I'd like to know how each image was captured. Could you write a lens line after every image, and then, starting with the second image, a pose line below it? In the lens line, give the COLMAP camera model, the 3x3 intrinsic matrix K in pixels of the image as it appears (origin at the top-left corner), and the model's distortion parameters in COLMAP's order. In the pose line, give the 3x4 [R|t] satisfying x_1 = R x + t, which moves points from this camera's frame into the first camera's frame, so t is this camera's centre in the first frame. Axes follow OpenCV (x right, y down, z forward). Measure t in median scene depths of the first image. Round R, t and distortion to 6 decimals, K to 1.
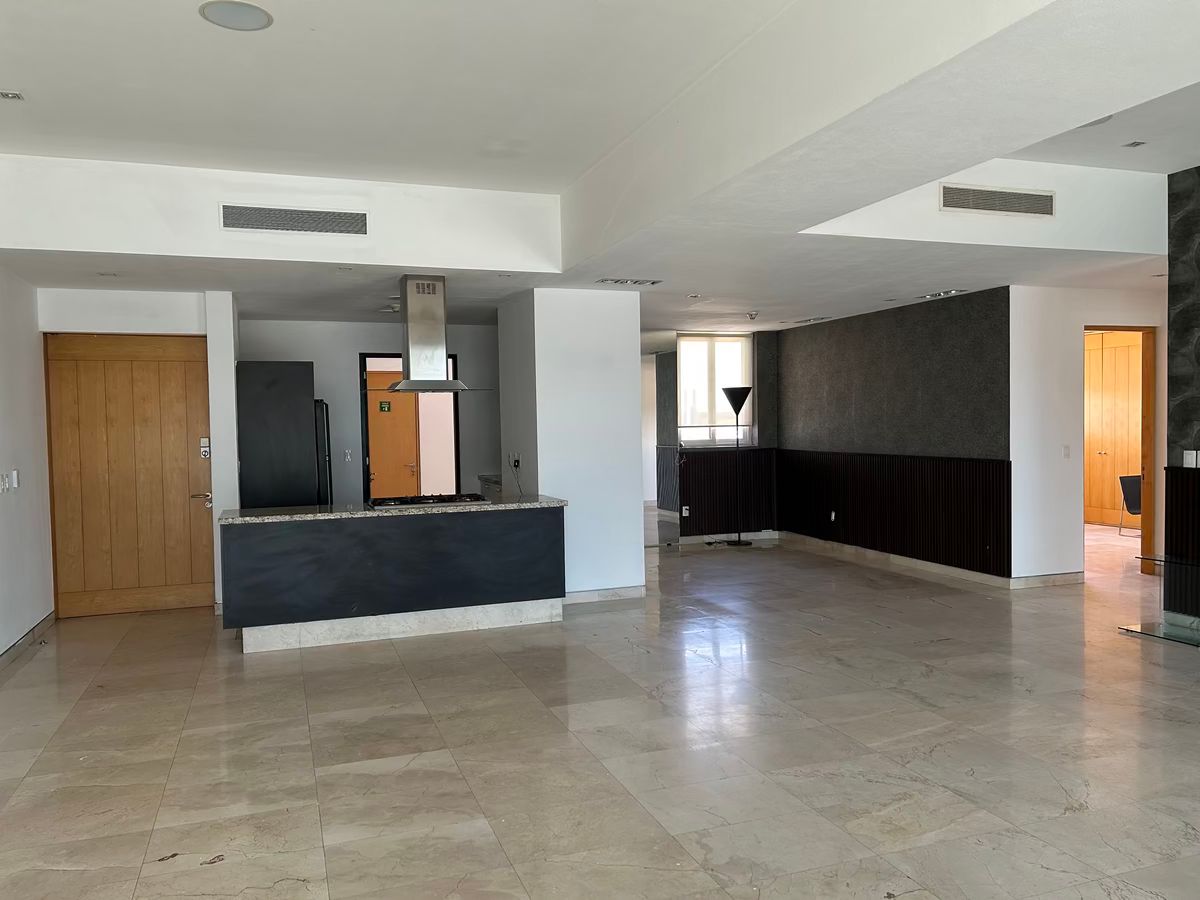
lens RADIAL K [[904.5, 0, 610.7], [0, 904.5, 447.4], [0, 0, 1]] dist [0.051342, -0.038005]
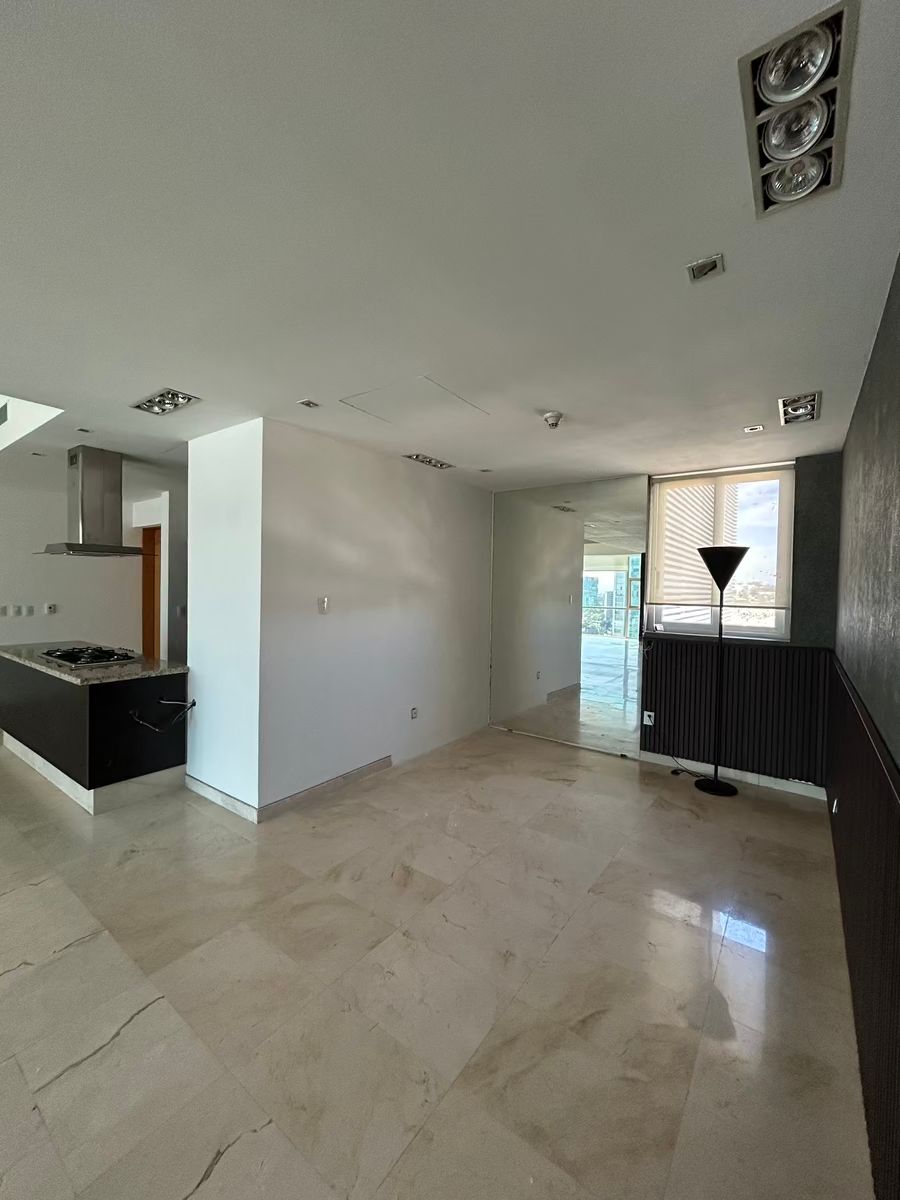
lens RADIAL K [[481.4, 0, 451.7], [0, 481.4, 601.7], [0, 0, 1]] dist [-0.000401, 0.000180]
pose [[0.555643, 0.054308, -0.829645, 0.308372], [-0.057993, 0.997966, 0.026486, -0.024626], [0.829396, 0.033397, 0.557662, 0.636847]]
